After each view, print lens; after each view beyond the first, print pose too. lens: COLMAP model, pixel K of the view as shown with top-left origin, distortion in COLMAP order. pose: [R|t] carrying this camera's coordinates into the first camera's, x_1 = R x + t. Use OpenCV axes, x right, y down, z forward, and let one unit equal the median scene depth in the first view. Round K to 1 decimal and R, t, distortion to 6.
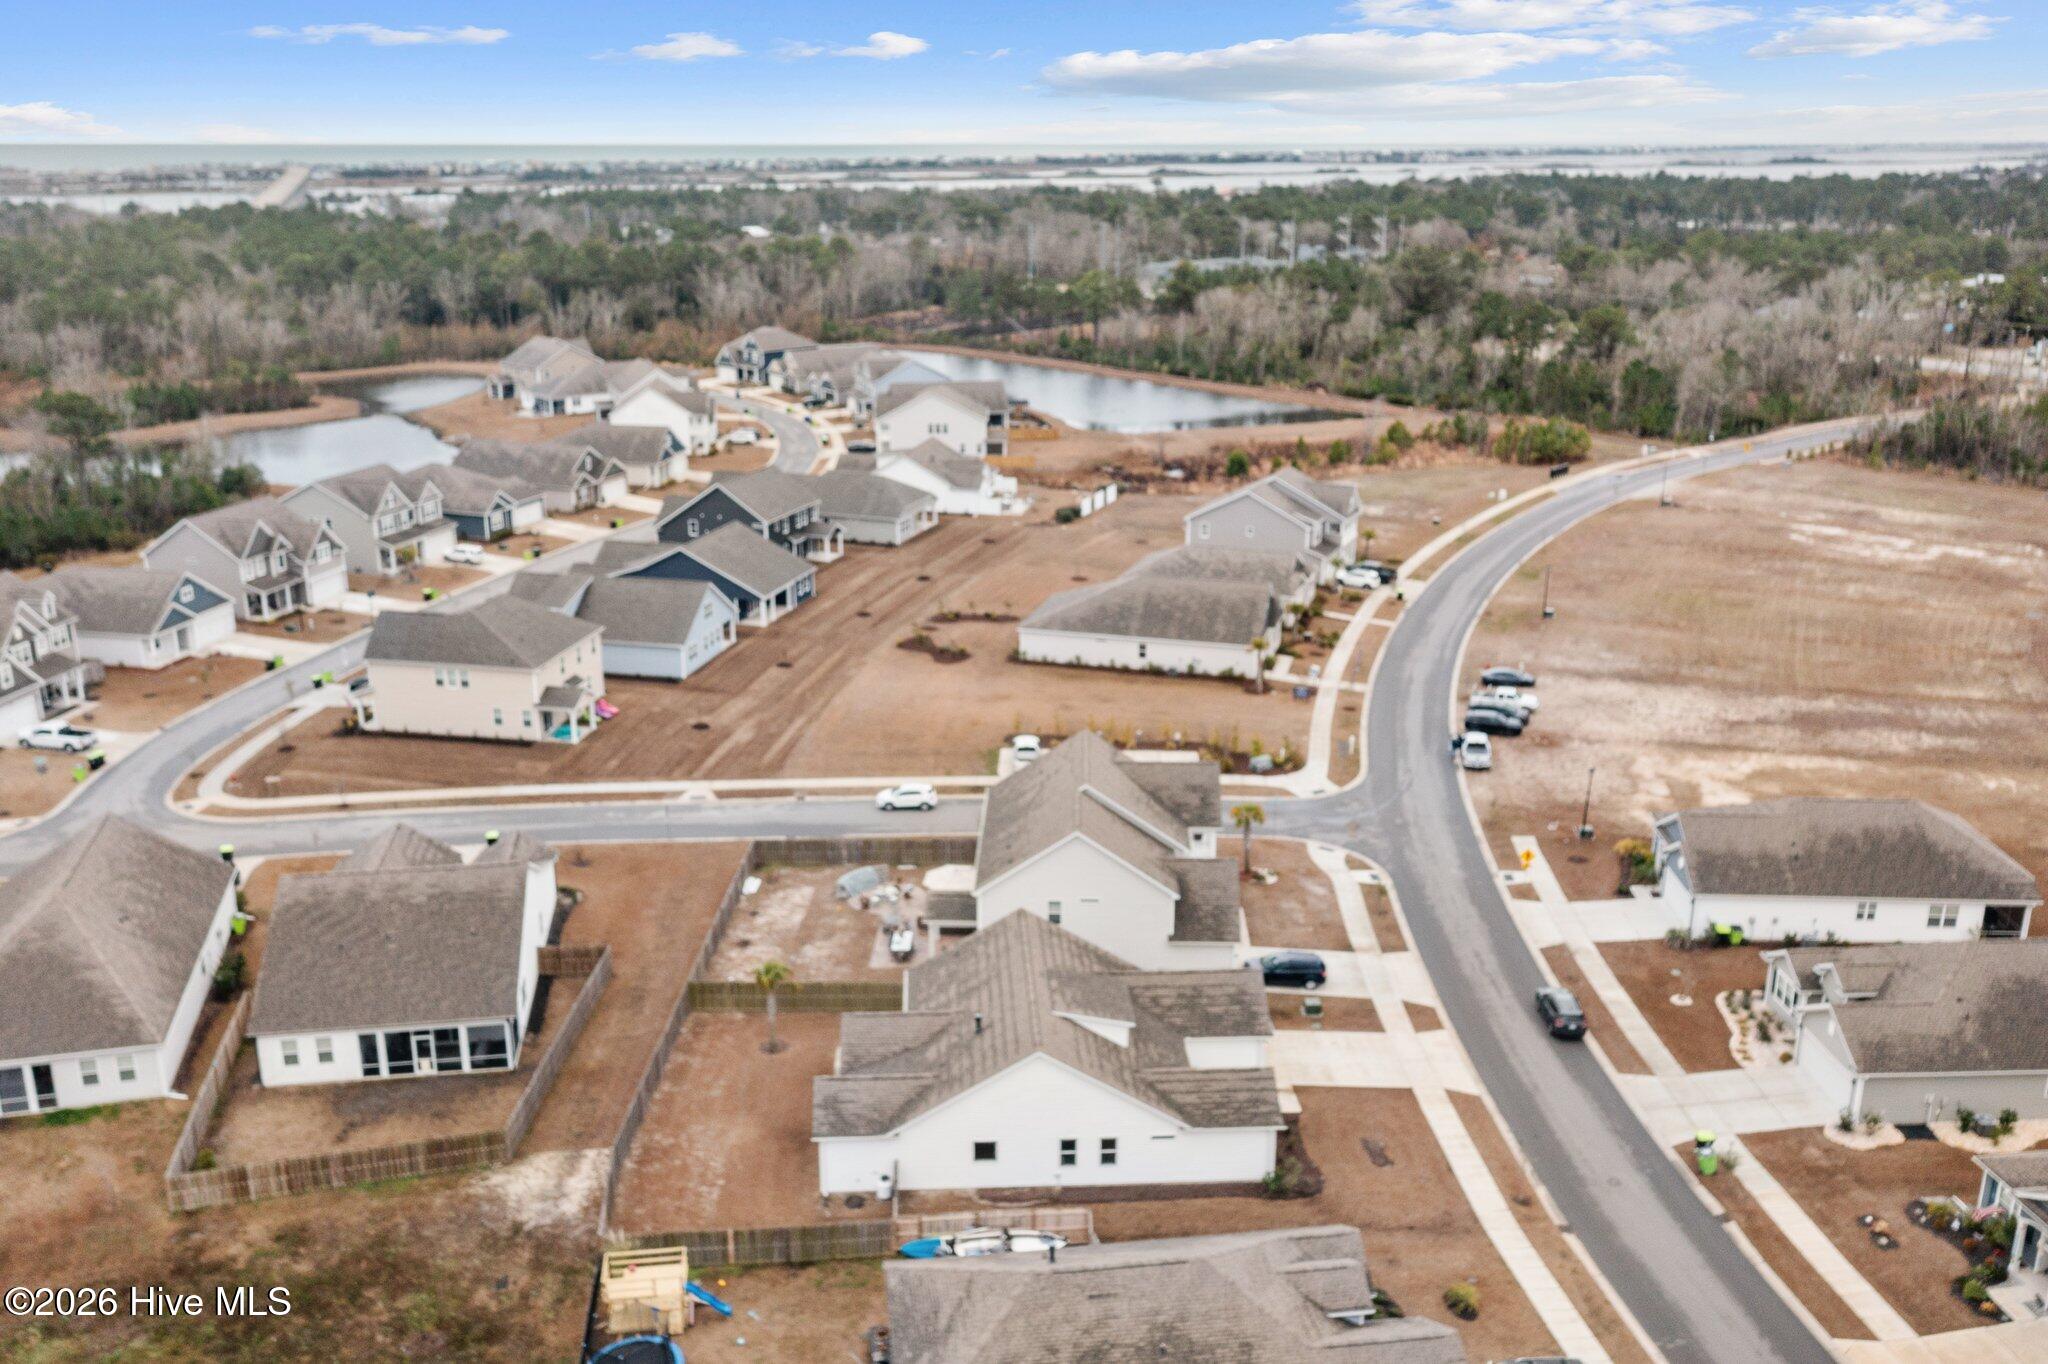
lens RADIAL K [[1788.8, 0, 1030.0], [0, 1788.8, 689.5], [0, 0, 1]] dist [0.015921, 0.015135]
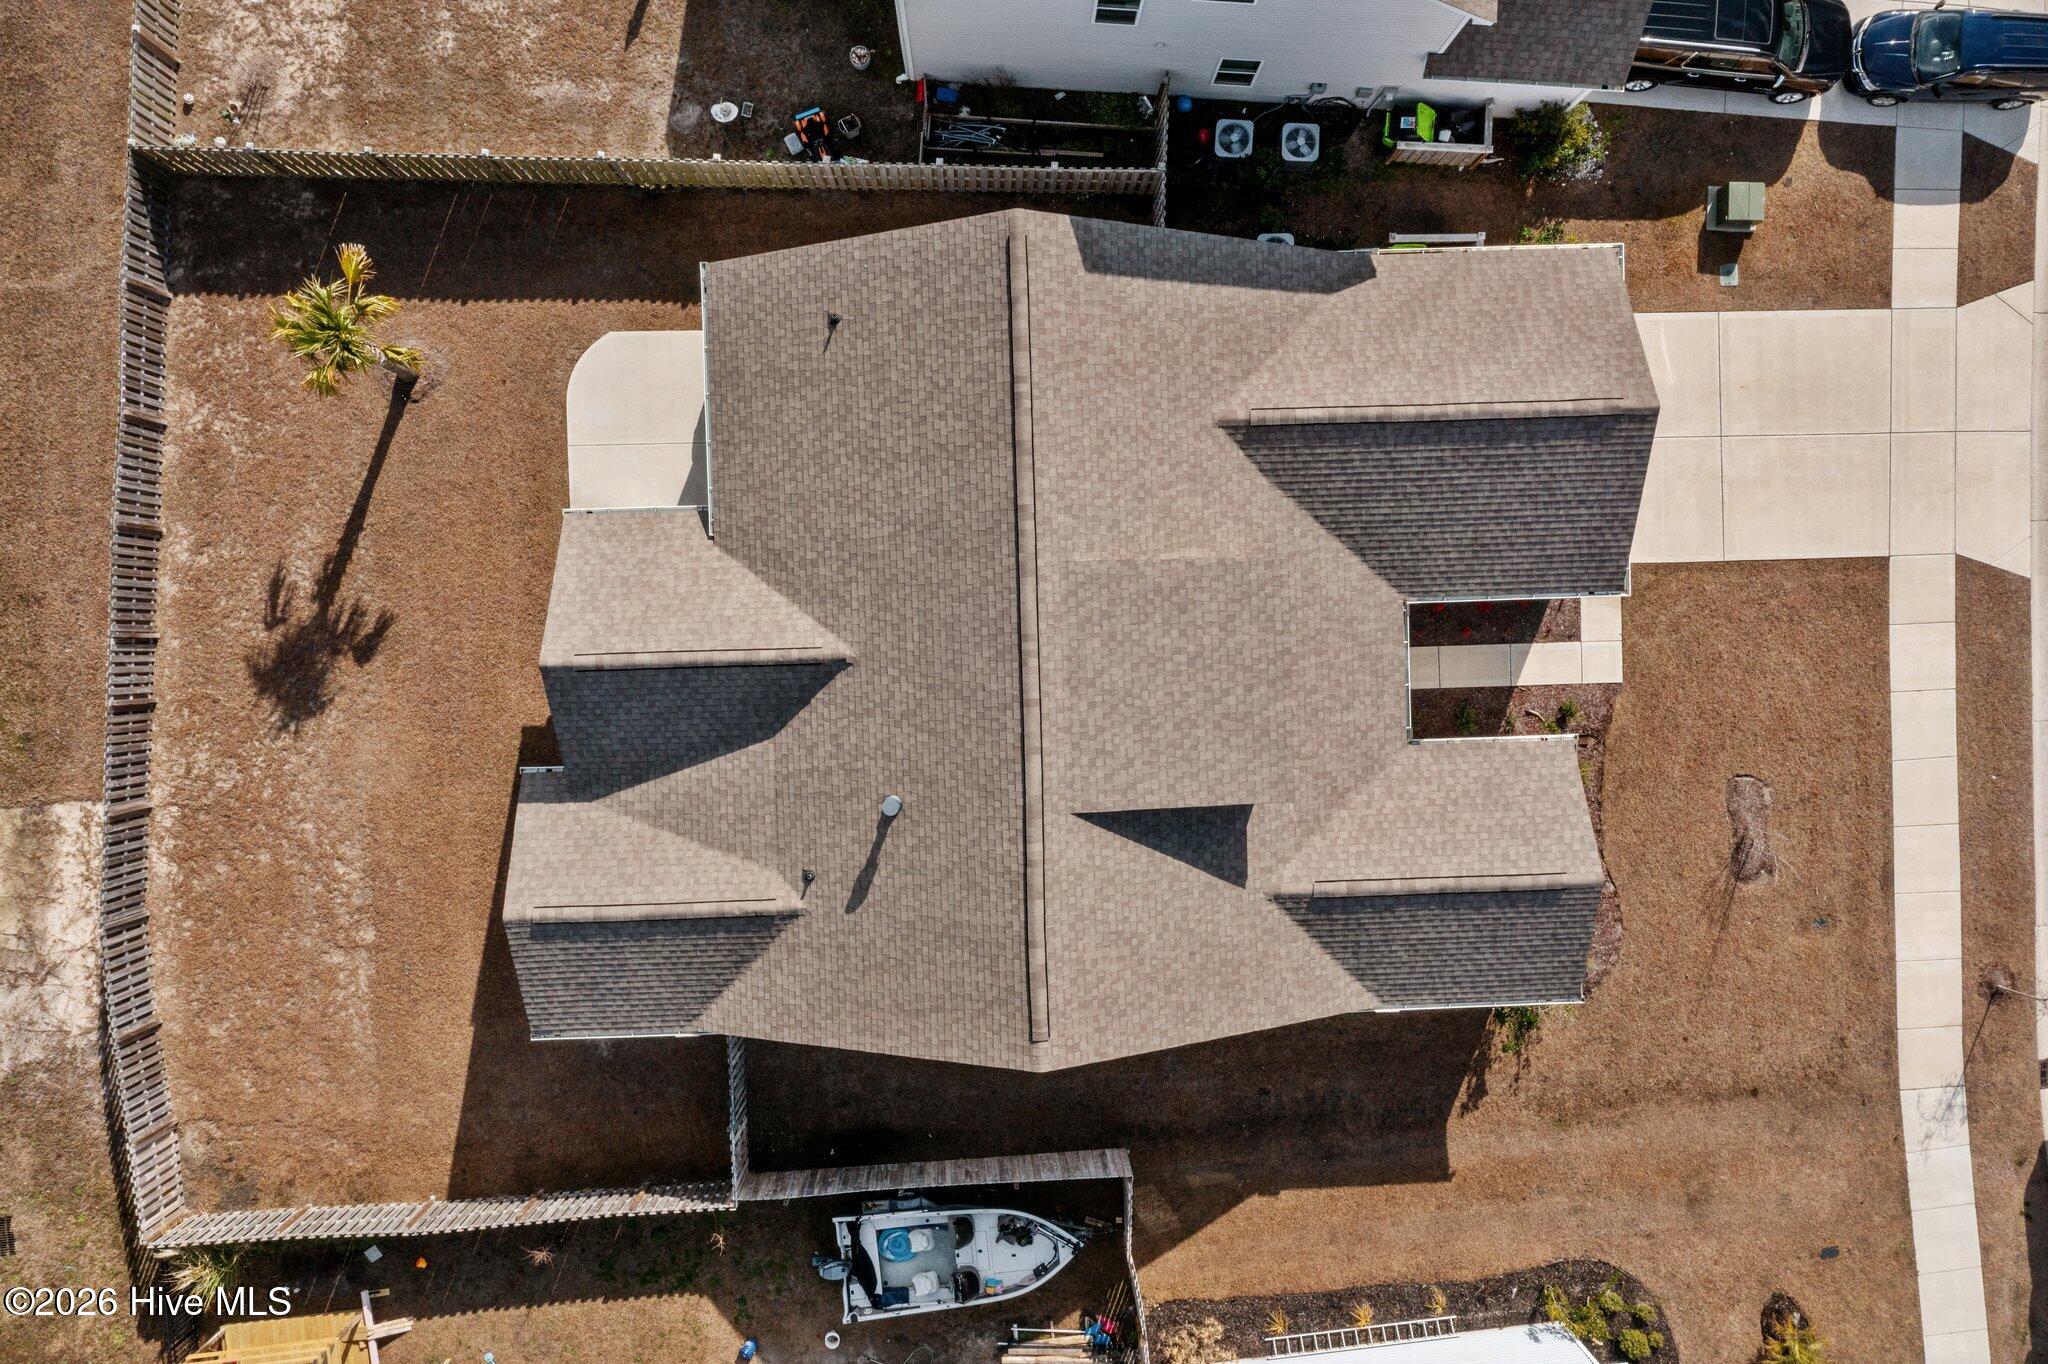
lens RADIAL K [[1631.9, 0, 1024.5], [0, 1631.9, 686.7], [0, 0, 1]] dist [-0.003793, 0.005120]
pose [[0.999383, 0.026551, 0.022999, -0.006971], [-0.029450, 0.276409, 0.960589, -0.125128], [0.019148, -0.960673, 0.277020, 0.711470]]
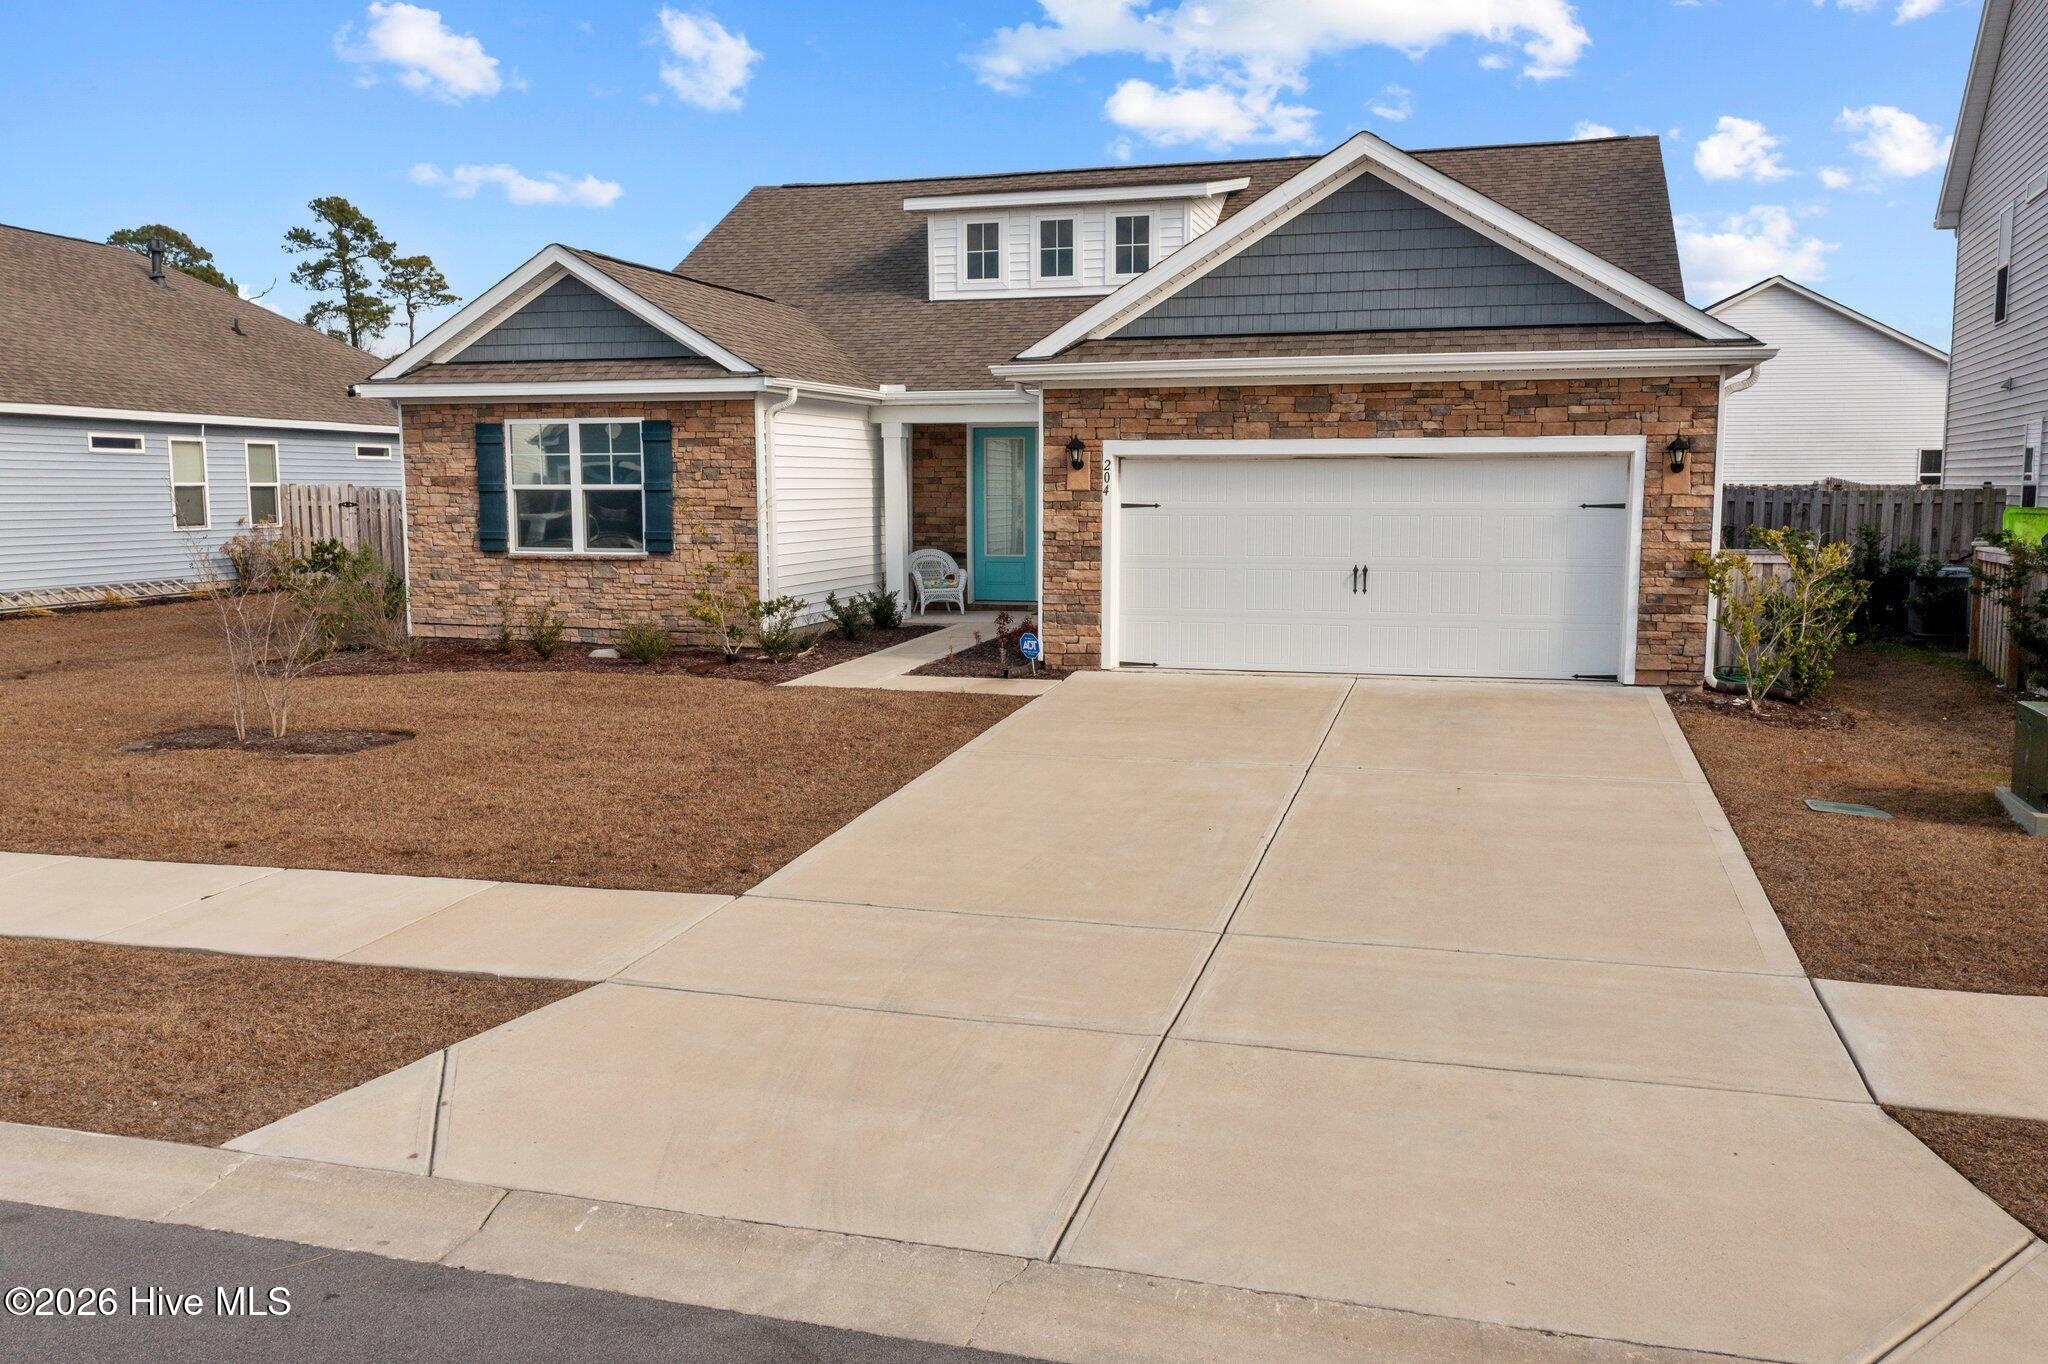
lens RADIAL K [[1653.1, 0, 1020.9], [0, 1653.1, 677.7], [0, 0, 1]] dist [-0.010872, 0.002634]
pose [[-0.331068, 0.114669, -0.936614, 0.251958], [-0.284084, 0.934425, 0.214817, 0.151512], [0.899828, 0.337196, -0.276782, 0.866638]]
